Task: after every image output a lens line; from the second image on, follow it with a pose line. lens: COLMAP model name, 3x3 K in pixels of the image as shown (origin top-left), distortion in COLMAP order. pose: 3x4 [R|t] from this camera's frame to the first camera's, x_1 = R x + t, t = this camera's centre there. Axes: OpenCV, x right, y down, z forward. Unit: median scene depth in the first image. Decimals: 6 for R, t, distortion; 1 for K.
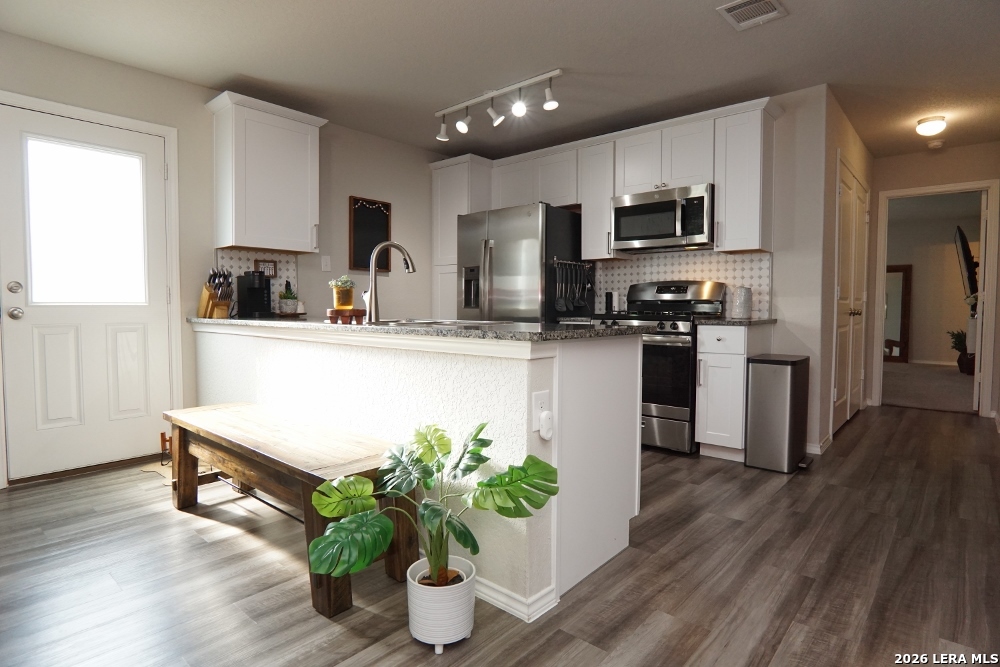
lens RADIAL K [[532.9, 0, 499.8], [0, 532.9, 335.8], [0, 0, 1]] dist [-0.021545, 0.003387]
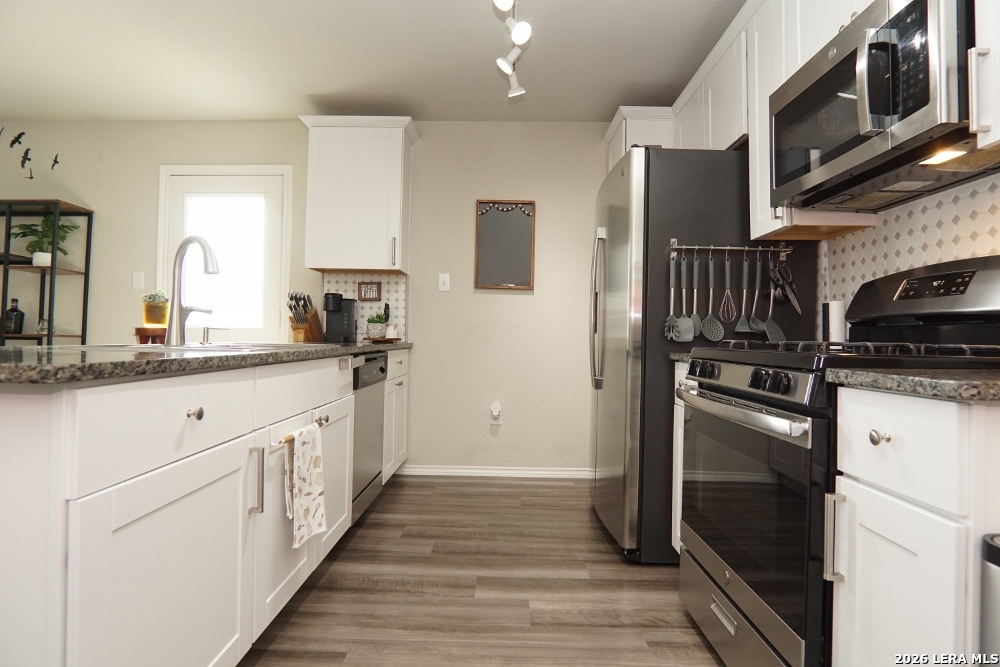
lens RADIAL K [[532.9, 0, 502.8], [0, 532.9, 328.6], [0, 0, 1]] dist [-0.021545, 0.003387]
pose [[0.658334, -0.003400, -0.752718, 0.423830], [-0.051141, 0.997477, -0.049234, -0.024847], [0.750987, 0.070907, 0.656499, 0.556531]]
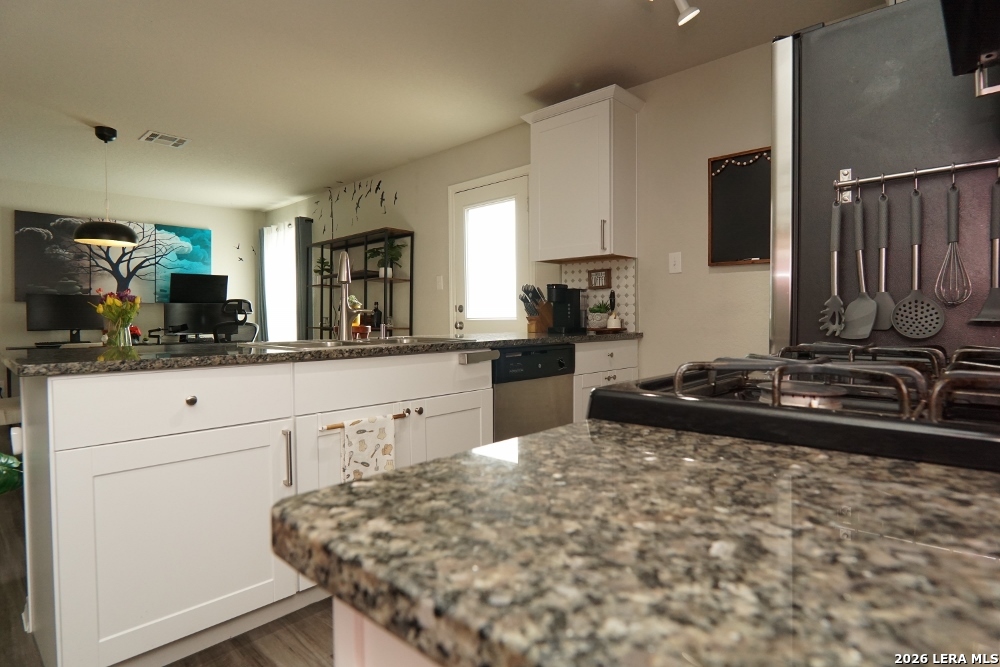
lens RADIAL K [[532.9, 0, 502.2], [0, 532.9, 329.0], [0, 0, 1]] dist [-0.021545, 0.003387]
pose [[-0.020312, 0.019610, -0.999601, 0.467284], [-0.042273, 0.998897, 0.020455, -0.051939], [0.998900, 0.042672, -0.019461, 0.847868]]
